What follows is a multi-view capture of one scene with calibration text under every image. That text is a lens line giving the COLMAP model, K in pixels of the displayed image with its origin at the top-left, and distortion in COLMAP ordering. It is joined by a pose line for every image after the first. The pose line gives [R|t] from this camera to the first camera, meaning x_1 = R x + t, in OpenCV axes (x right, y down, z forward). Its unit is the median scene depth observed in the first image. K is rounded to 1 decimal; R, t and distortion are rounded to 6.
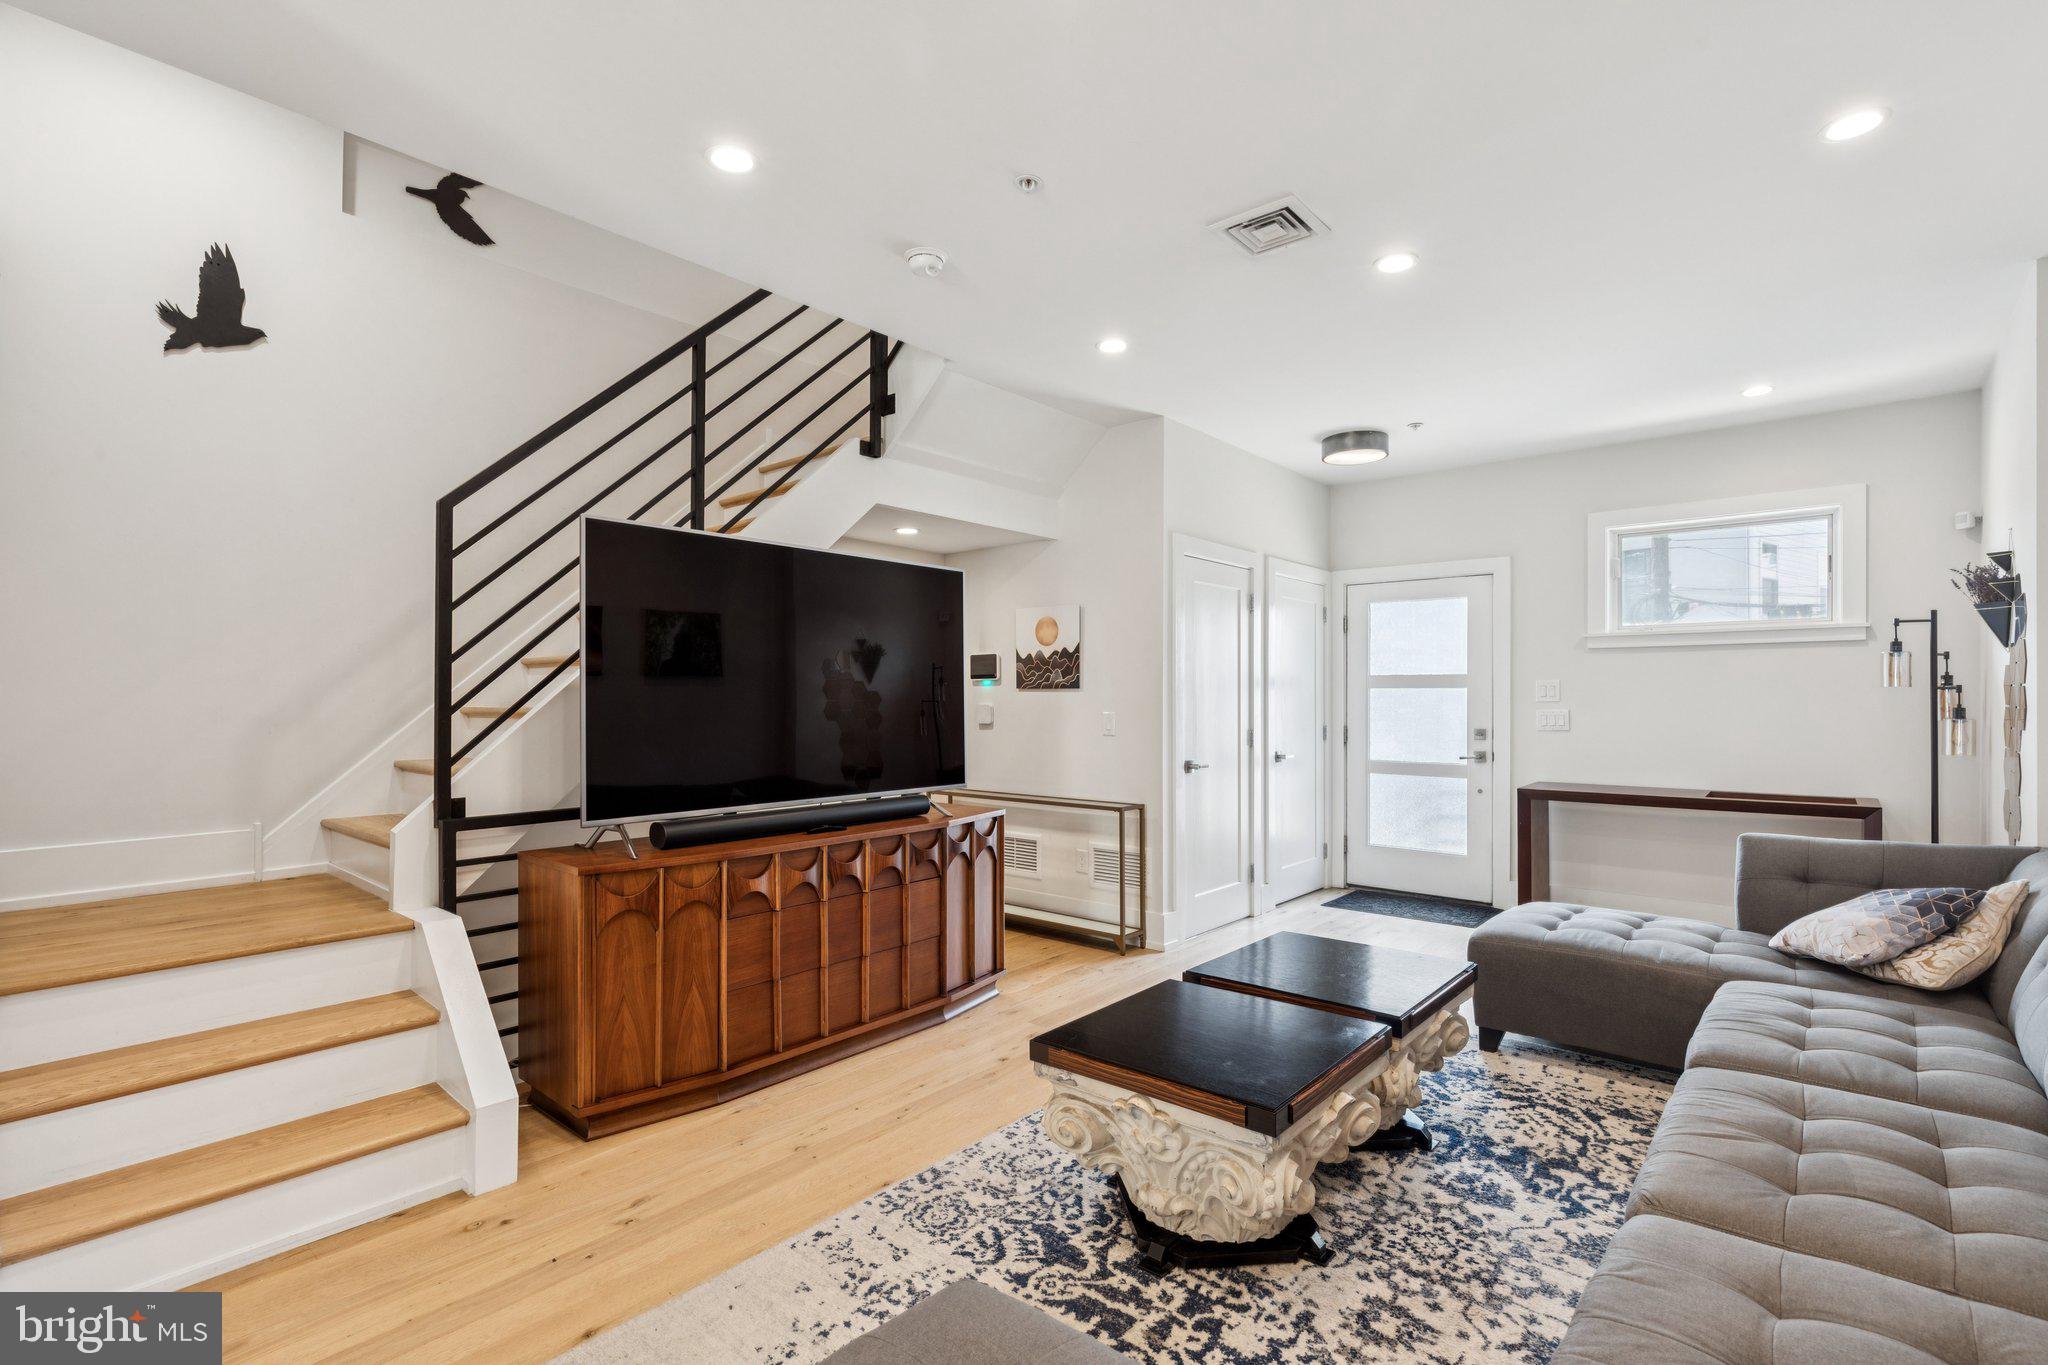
lens RADIAL K [[964.9, 0, 1033.8], [0, 964.9, 716.7], [0, 0, 1]] dist [-0.000976, -0.001568]
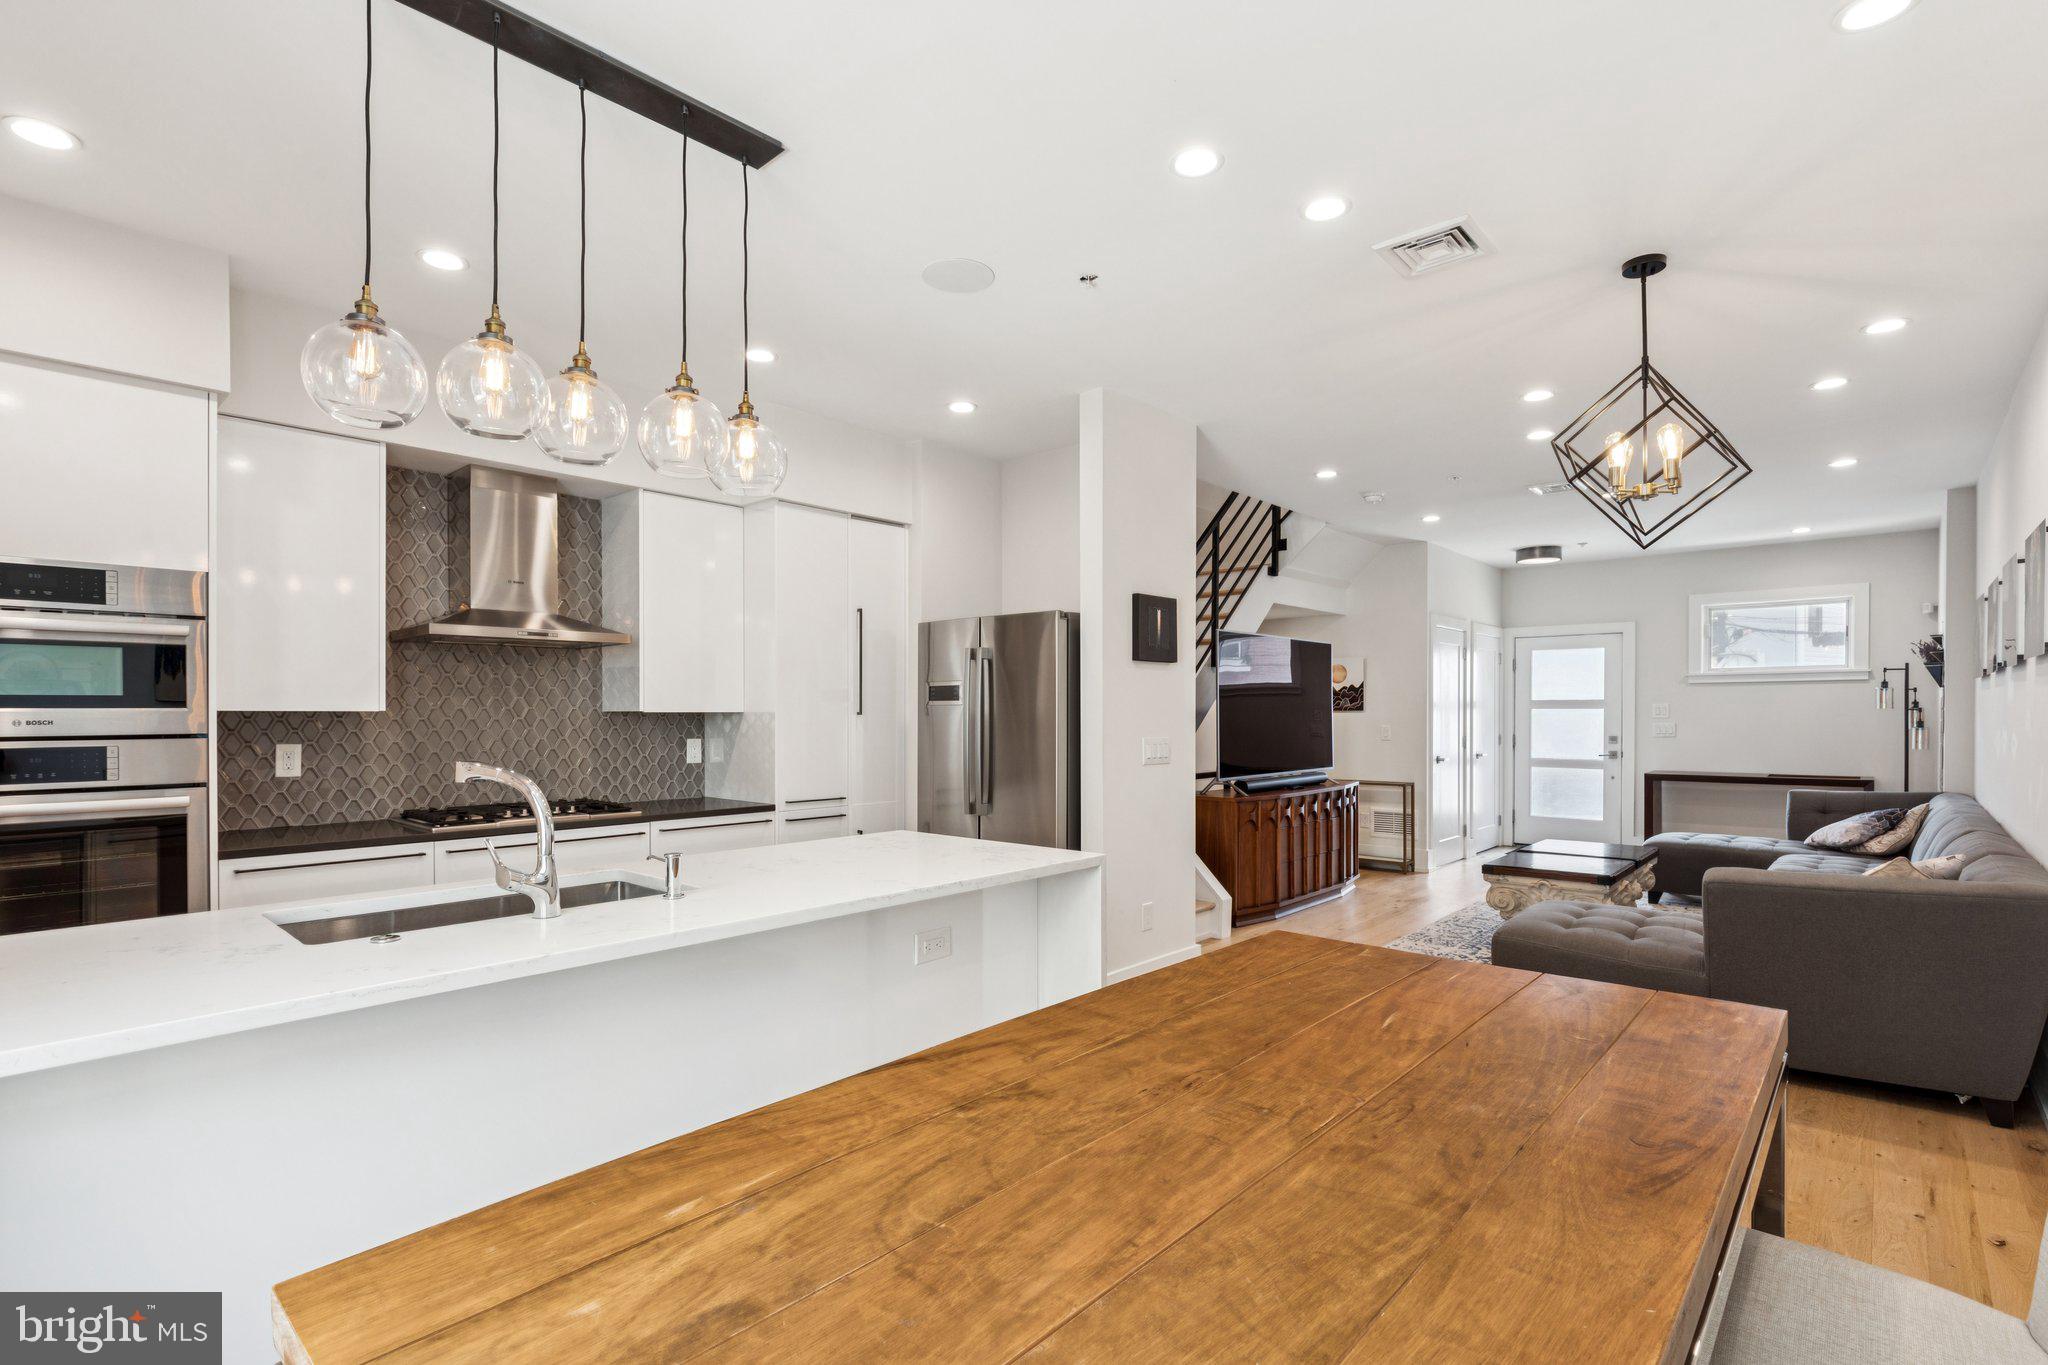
lens RADIAL K [[970.5, 0, 1026.8], [0, 970.5, 746.7], [0, 0, 1]] dist [-0.012259, 0.000297]
pose [[0.999362, -0.003539, -0.035534, -0.529427], [0.004074, 0.999879, 0.015007, 0.003788], [0.035476, -0.015142, 0.999256, -0.716395]]
